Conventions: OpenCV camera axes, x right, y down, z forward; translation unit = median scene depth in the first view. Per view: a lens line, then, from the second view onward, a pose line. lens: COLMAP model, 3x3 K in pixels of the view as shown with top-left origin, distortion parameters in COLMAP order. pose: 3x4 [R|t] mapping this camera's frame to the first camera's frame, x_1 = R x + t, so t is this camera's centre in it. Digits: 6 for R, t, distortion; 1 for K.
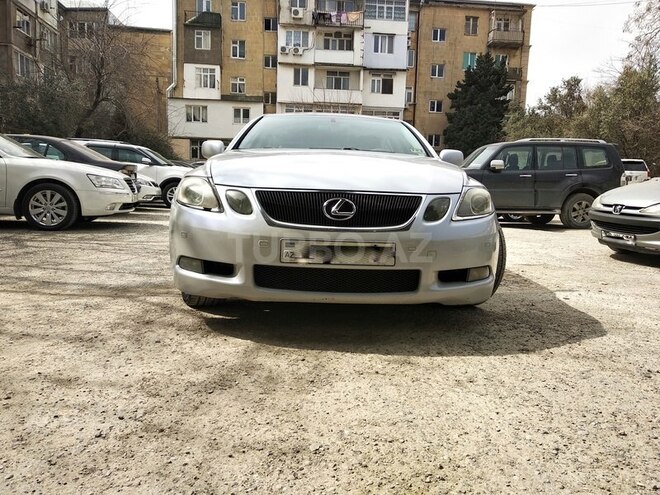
lens RADIAL K [[513.9, 0, 327.1], [0, 513.9, 244.0], [0, 0, 1]] dist [0.041762, -0.050515]
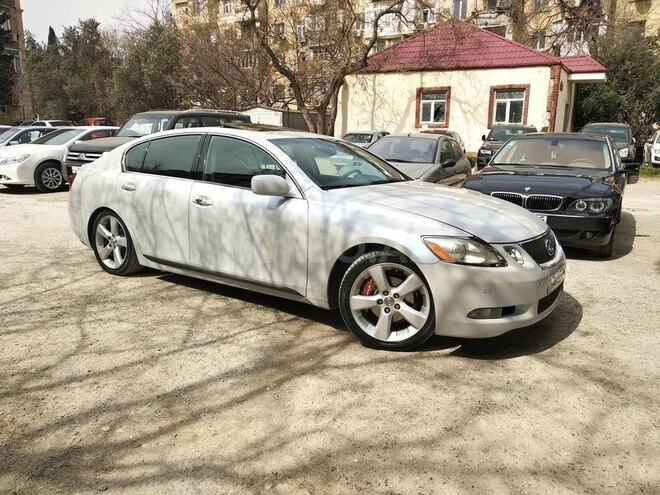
lens RADIAL K [[513.9, 0, 327.4], [0, 513.9, 246.1], [0, 0, 1]] dist [0.041762, -0.050515]
pose [[0.590979, -0.185799, 0.784998, -1.428256], [0.086660, 0.982105, 0.167210, -0.354739], [-0.802018, -0.030789, 0.596505, 0.608516]]
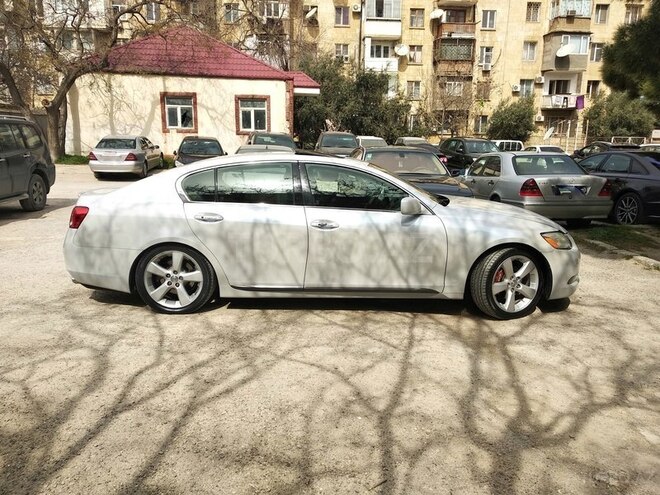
lens RADIAL K [[513.9, 0, 329.3], [0, 513.9, 246.3], [0, 0, 1]] dist [0.041762, -0.050515]
pose [[0.013503, -0.226511, 0.973915, -2.086528], [0.091125, 0.970229, 0.224390, -0.578897], [-0.995748, 0.085718, 0.033742, 1.838688]]
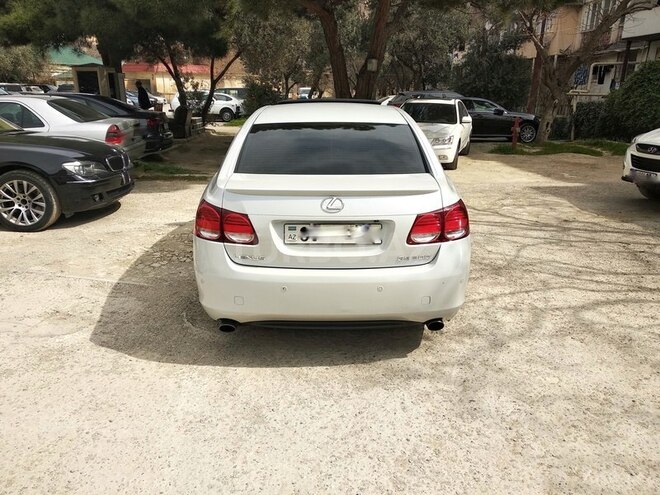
lens RADIAL K [[513.9, 0, 328.8], [0, 513.9, 245.9], [0, 0, 1]] dist [0.041762, -0.050515]
pose [[-0.999140, -0.041393, -0.002568, 0.005918], [-0.039164, 0.921321, 0.386826, -0.732930], [-0.013646, 0.386594, -0.922149, 3.884414]]
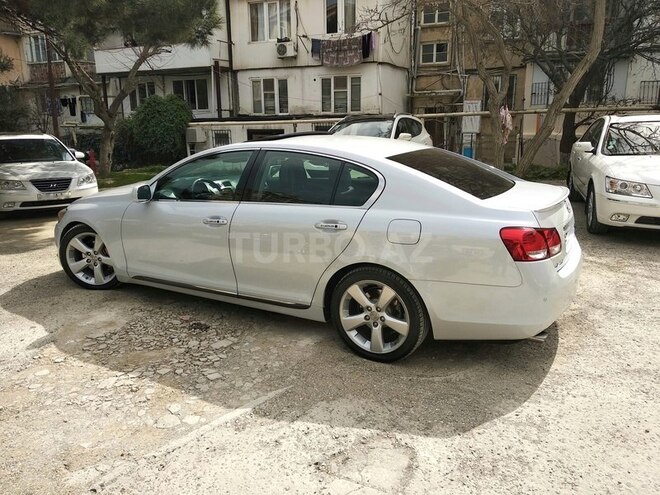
lens RADIAL K [[513.9, 0, 328.9], [0, 513.9, 244.7], [0, 0, 1]] dist [0.041762, -0.050515]
pose [[-0.501948, 0.180166, -0.845925, 1.538823], [-0.090945, 0.961646, 0.258777, -0.596308], [0.860103, 0.206825, -0.466311, 2.962794]]
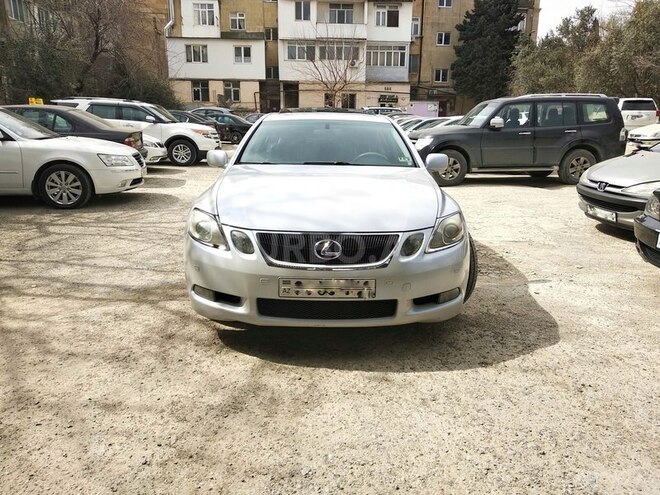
lens RADIAL K [[513.9, 0, 326.3], [0, 513.9, 244.7], [0, 0, 1]] dist [0.041762, -0.050515]
pose [[0.999673, -0.018471, -0.017702, 0.039389], [0.020557, 0.991821, 0.125971, -0.217841], [0.015230, -0.126294, 0.991876, -0.156275]]
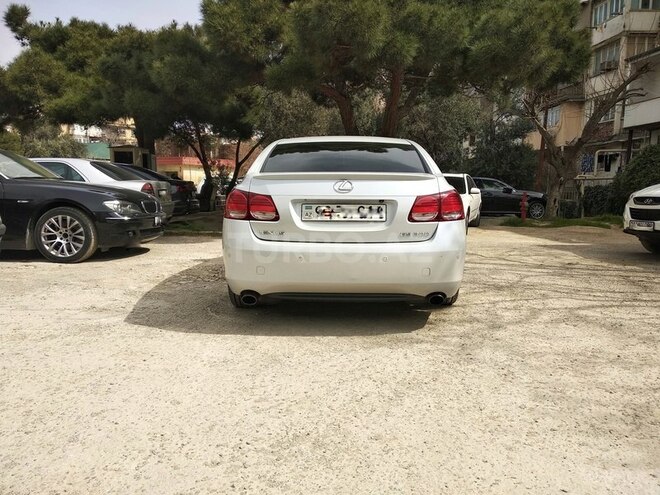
lens RADIAL K [[513.9, 0, 328.7], [0, 513.9, 246.6], [0, 0, 1]] dist [0.041762, -0.050515]
pose [[-0.998084, -0.049049, 0.037706, -0.019828], [-0.039618, 0.974833, 0.219389, -0.523528], [-0.047518, 0.217475, -0.974909, 4.119078]]
